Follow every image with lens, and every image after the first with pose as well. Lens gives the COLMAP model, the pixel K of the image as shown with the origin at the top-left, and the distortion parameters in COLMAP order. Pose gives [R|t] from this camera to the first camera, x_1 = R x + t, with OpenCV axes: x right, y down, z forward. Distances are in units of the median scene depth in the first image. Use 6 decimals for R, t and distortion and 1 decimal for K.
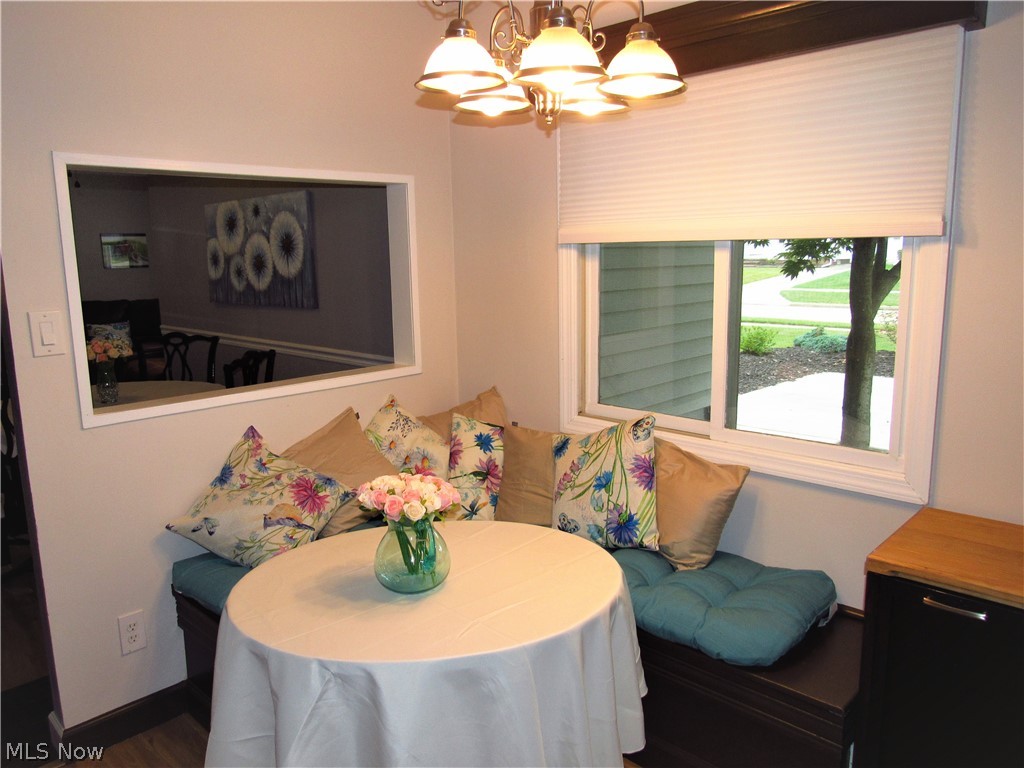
lens RADIAL K [[756.8, 0, 512.1], [0, 756.8, 383.0], [0, 0, 1]] dist [-0.003101, -0.000307]
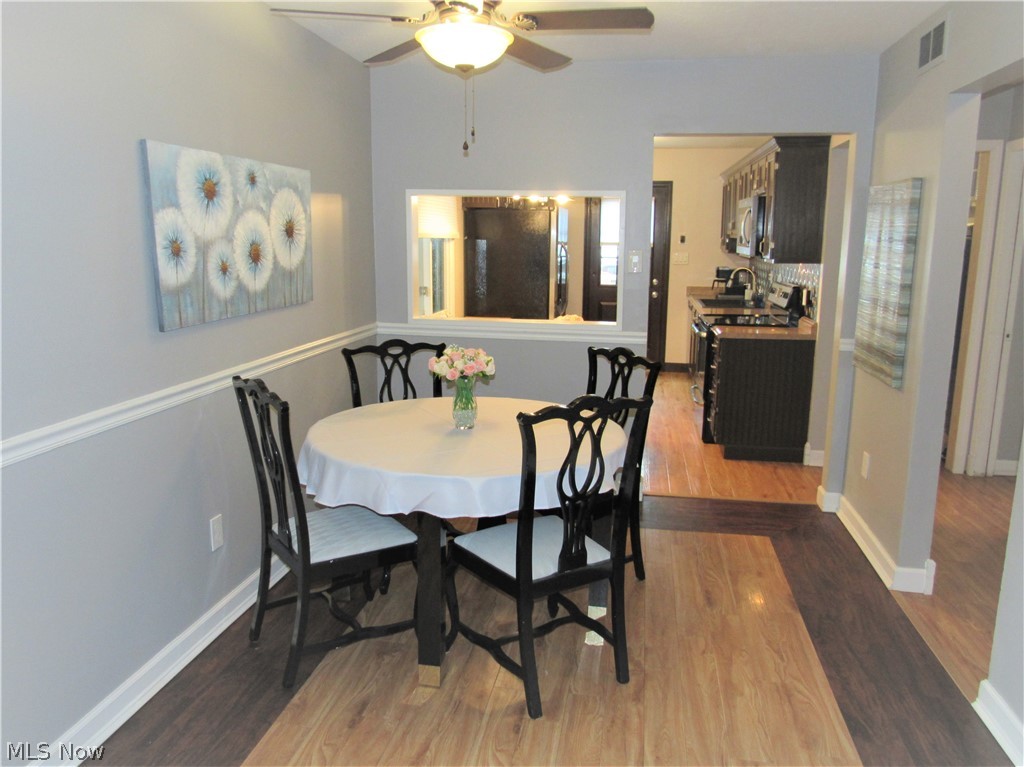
lens RADIAL K [[756.8, 0, 512.4], [0, 756.8, 383.3], [0, 0, 1]] dist [-0.003101, -0.000307]
pose [[-0.570290, -0.137104, 0.809921, -1.042436], [0.151386, 0.951542, 0.267674, -0.191930], [-0.807374, 0.275262, -0.521899, 1.187779]]
